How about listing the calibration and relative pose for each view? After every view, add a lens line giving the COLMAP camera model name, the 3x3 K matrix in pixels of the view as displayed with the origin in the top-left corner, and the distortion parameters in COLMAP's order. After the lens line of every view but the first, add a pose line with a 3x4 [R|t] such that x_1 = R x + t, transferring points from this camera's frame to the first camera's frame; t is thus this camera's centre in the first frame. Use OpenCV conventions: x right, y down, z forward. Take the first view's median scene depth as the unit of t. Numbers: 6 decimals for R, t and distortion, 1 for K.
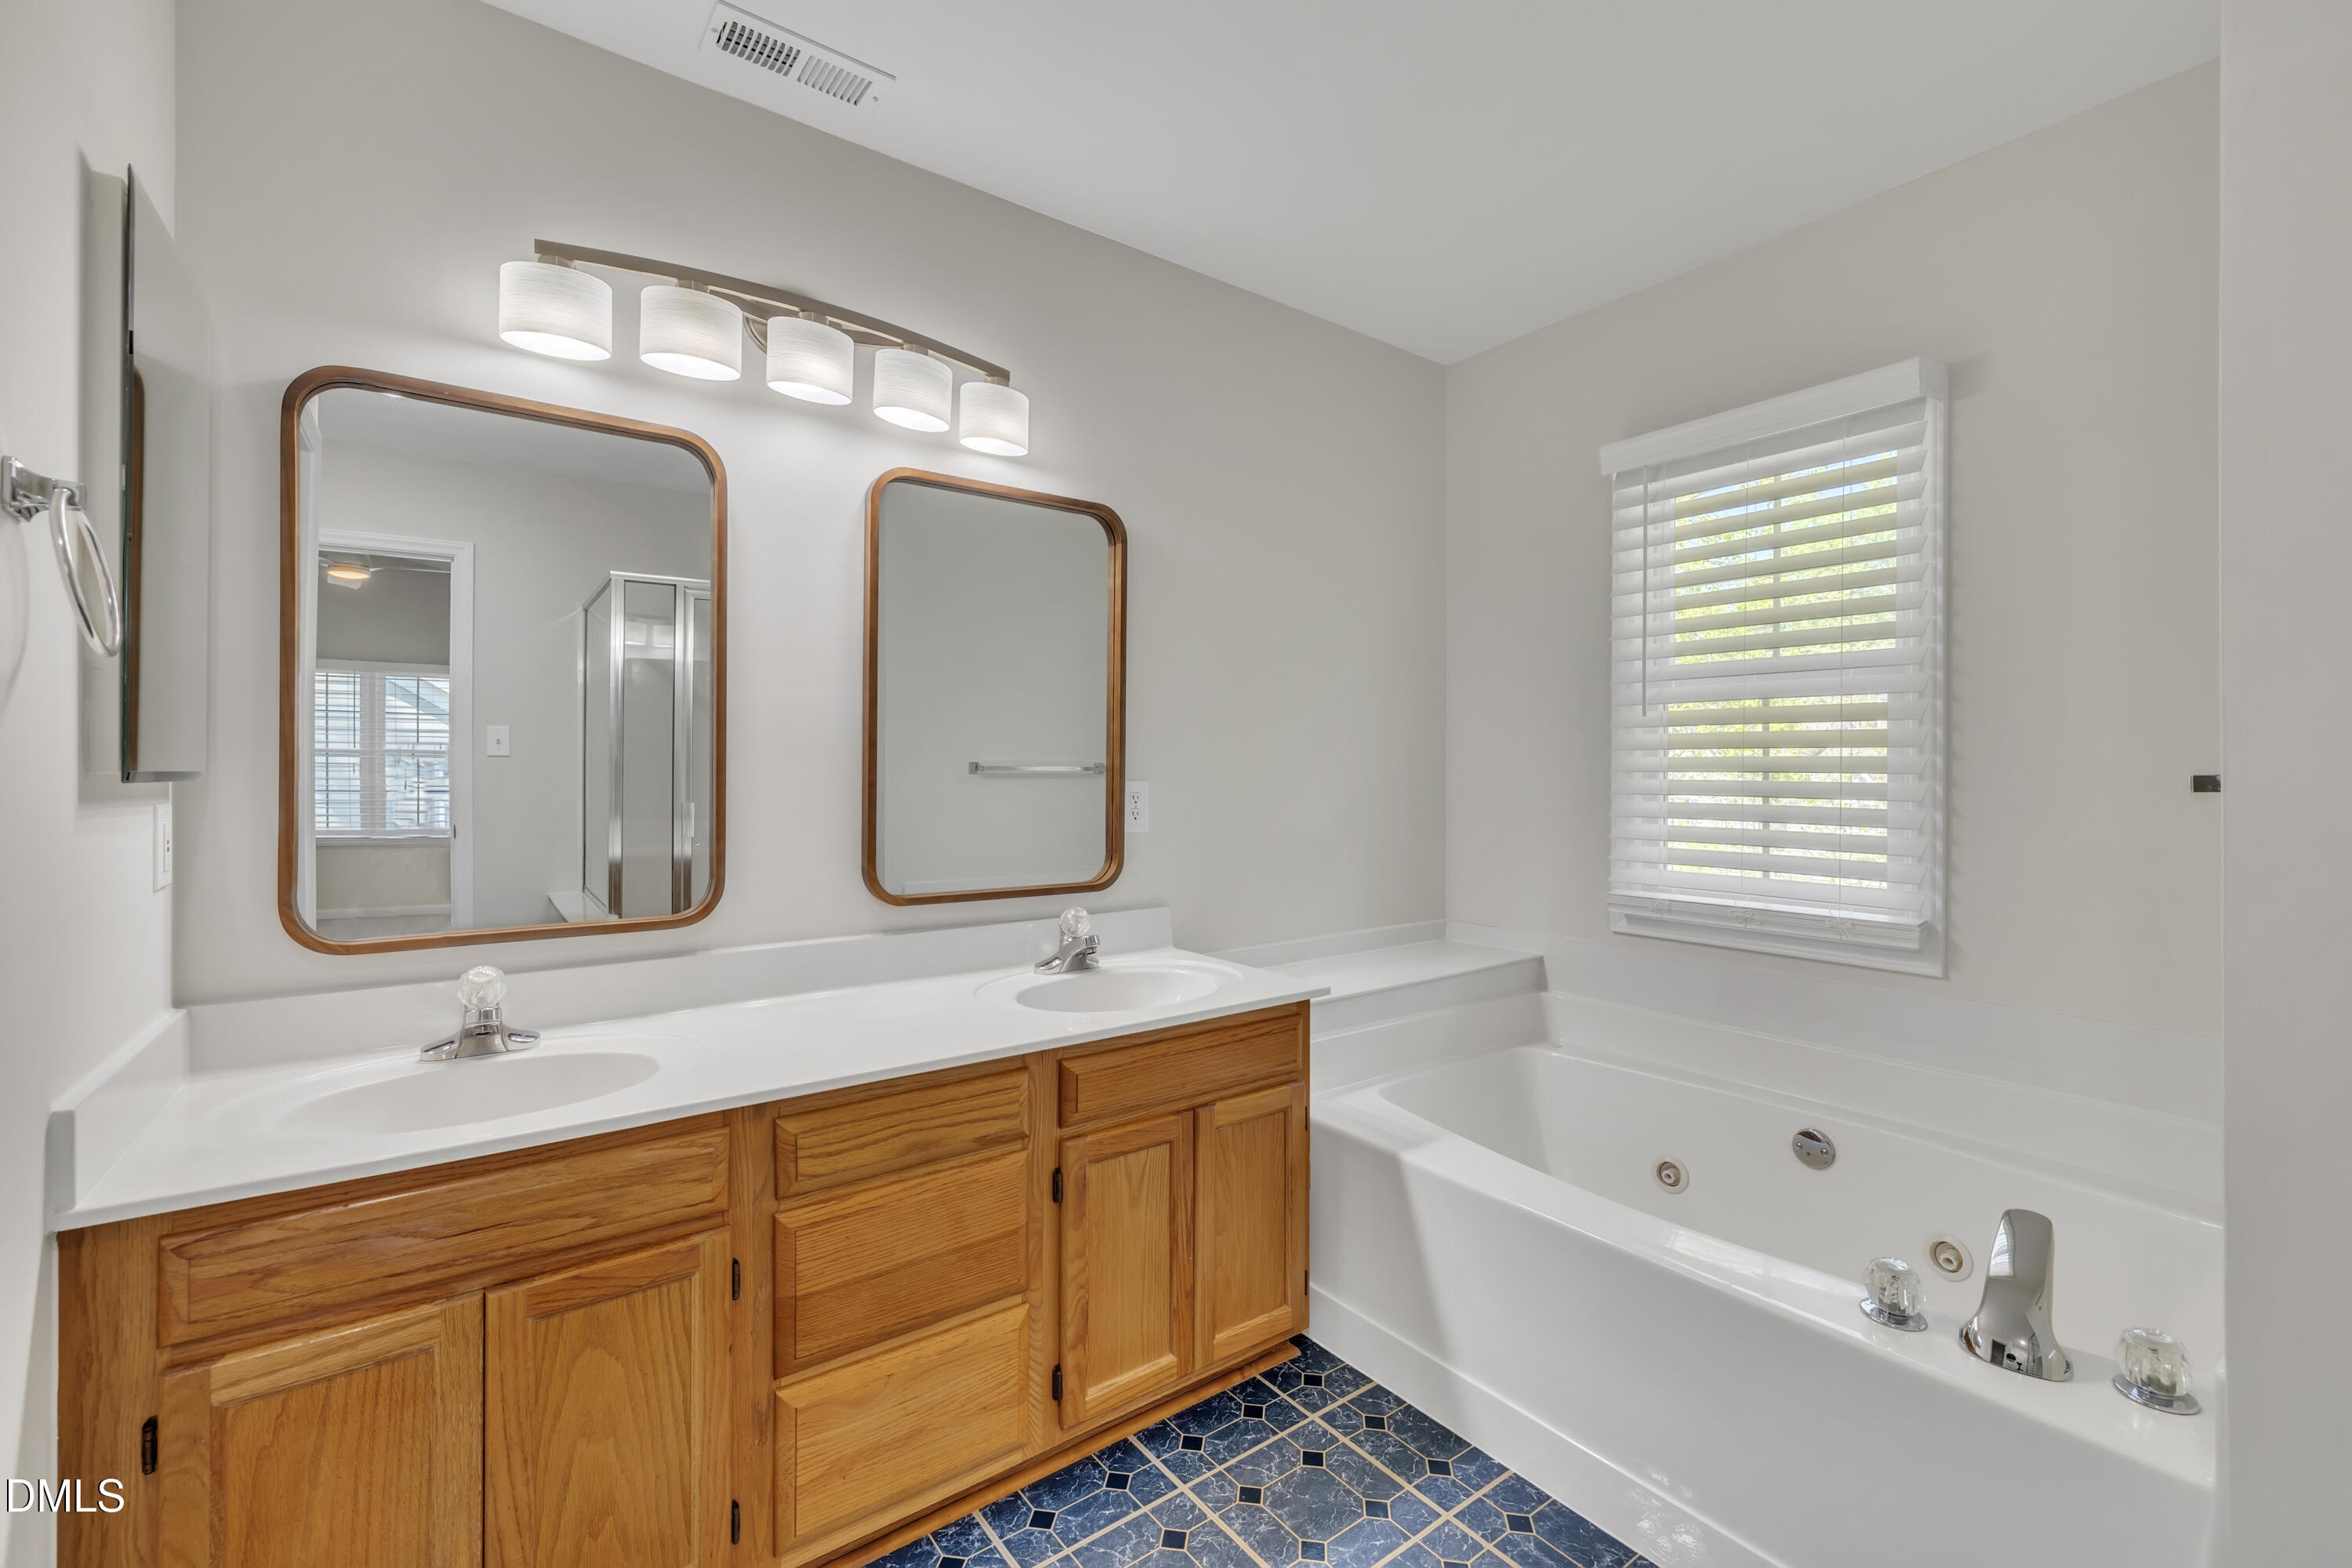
lens RADIAL K [[996.0, 0, 1179.6], [0, 996.0, 776.4], [0, 0, 1]] dist [-0.000565, 0.000092]
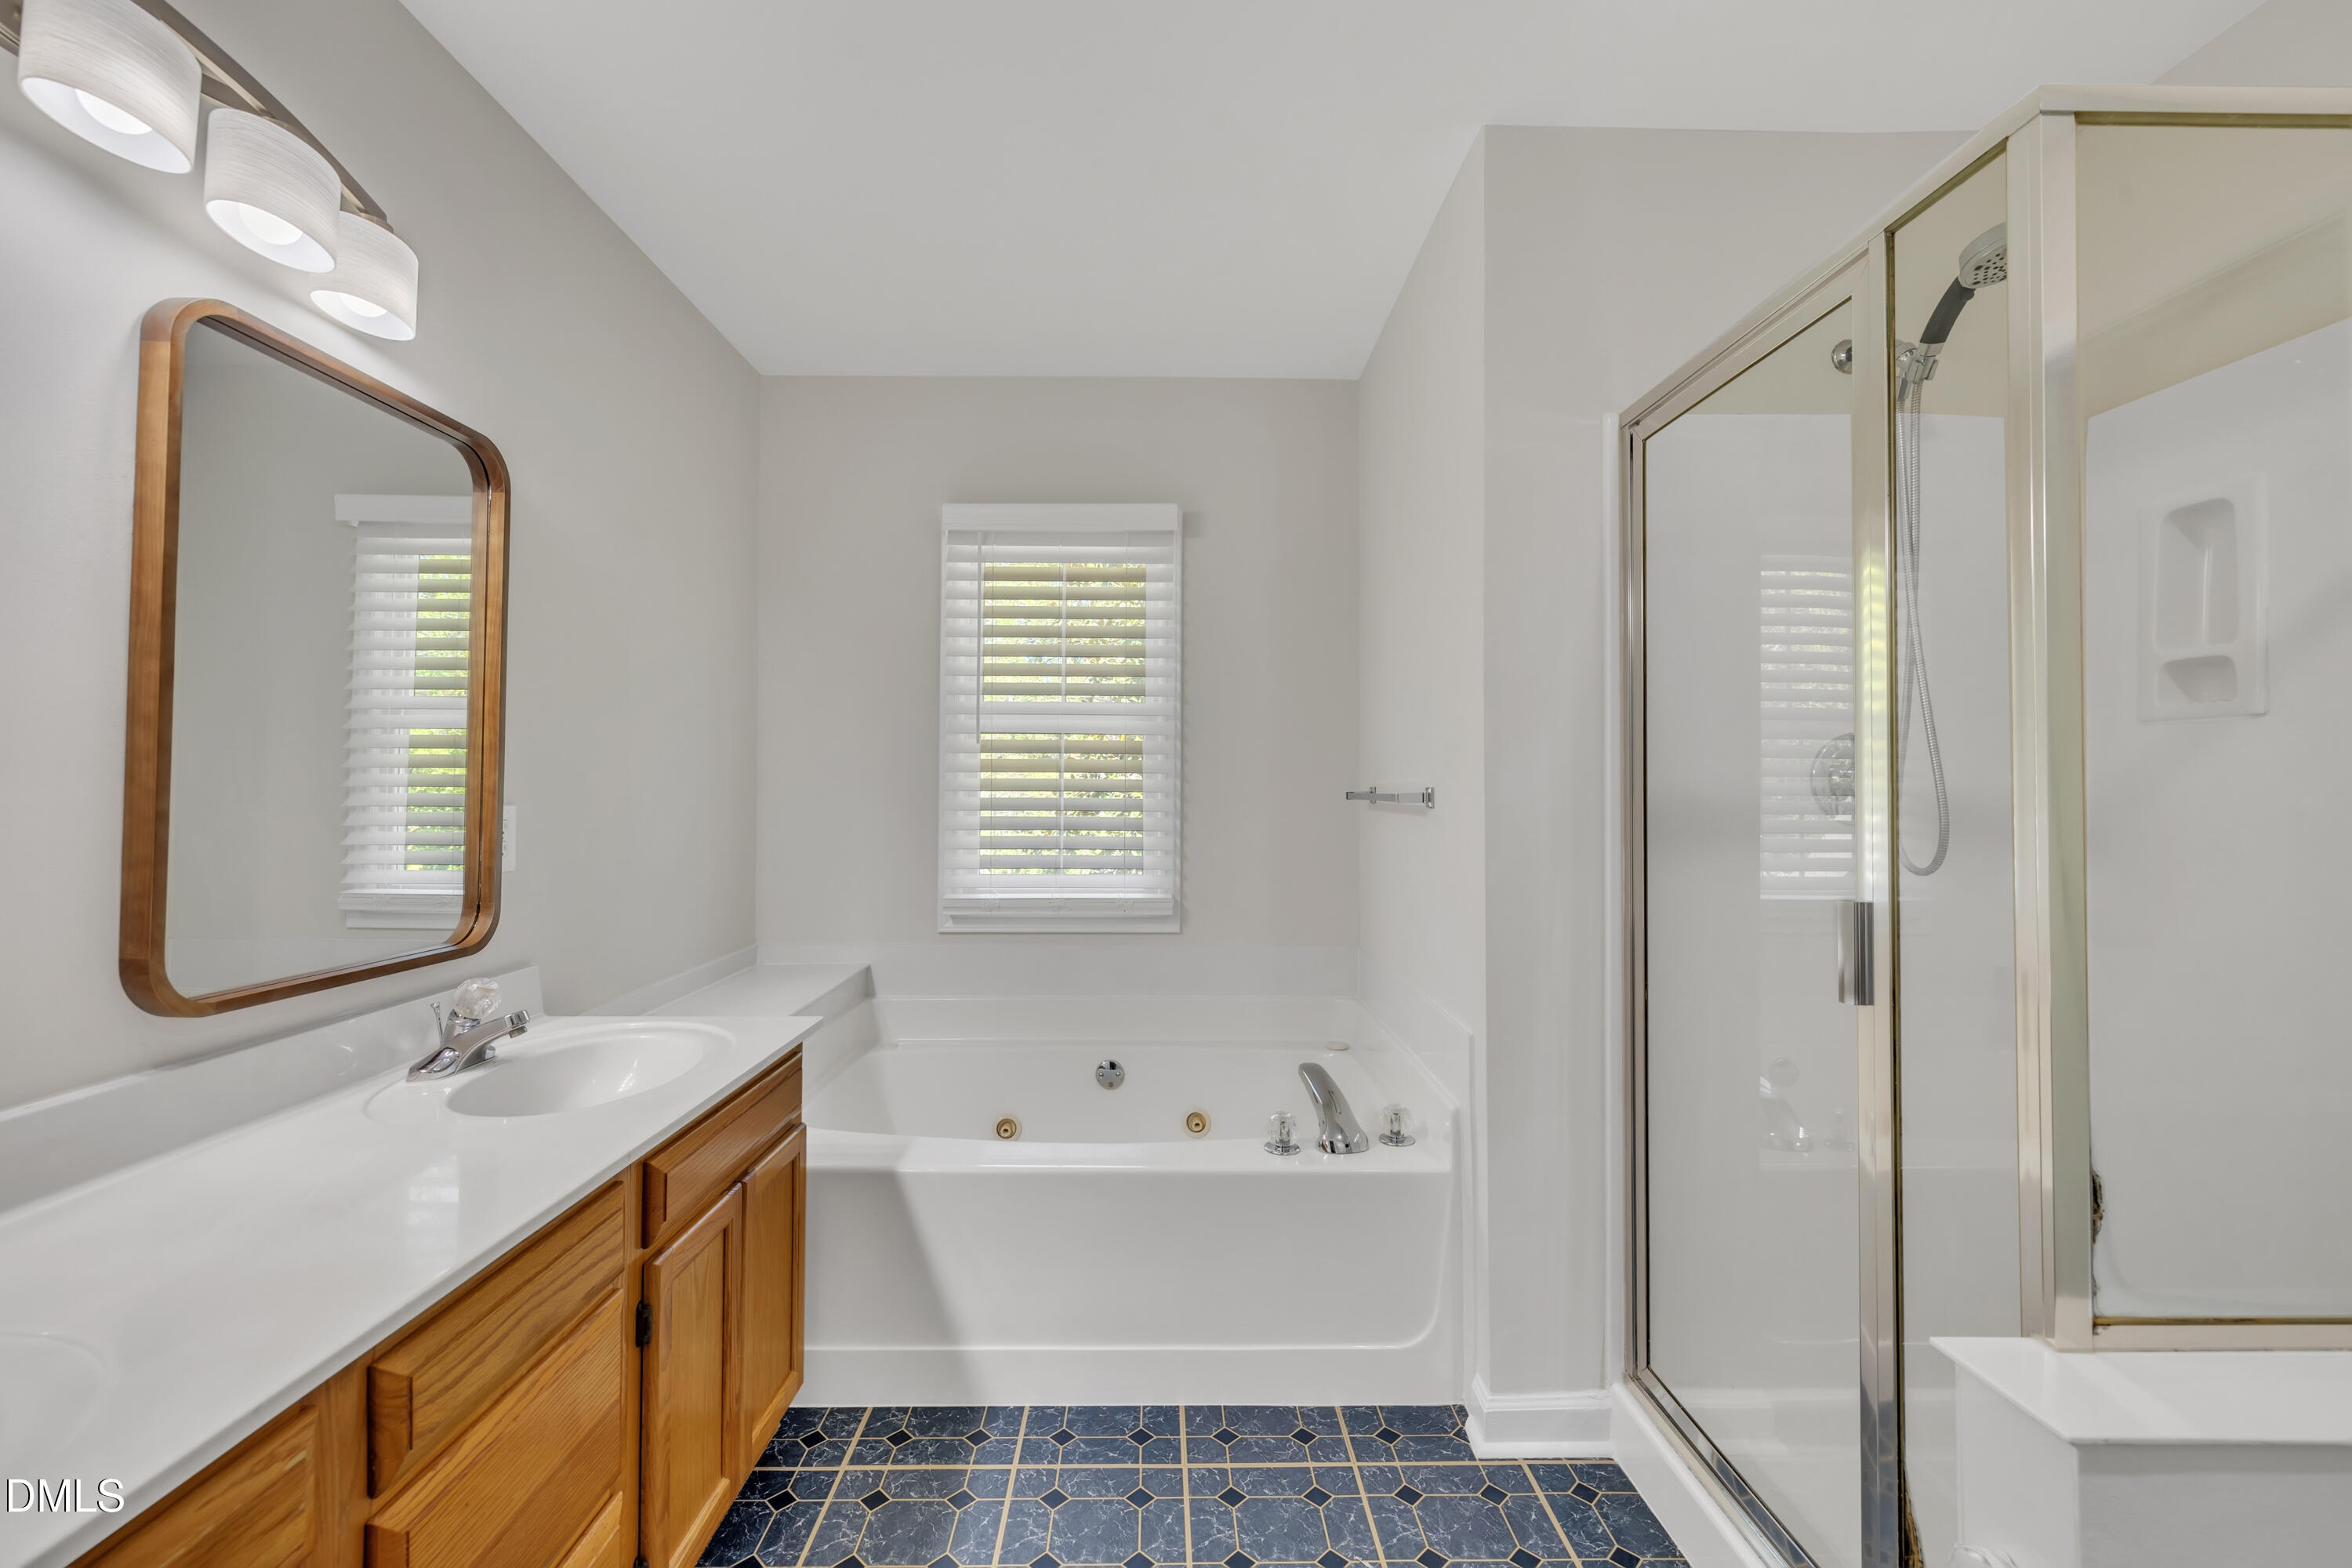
lens RADIAL K [[996.0, 0, 1176.7], [0, 996.0, 777.0], [0, 0, 1]] dist [-0.000565, 0.000092]
pose [[0.579348, 0.009641, 0.815023, -0.465023], [0.002621, 0.999903, -0.013691, -0.005639], [-0.815076, 0.010068, 0.579267, 0.179106]]
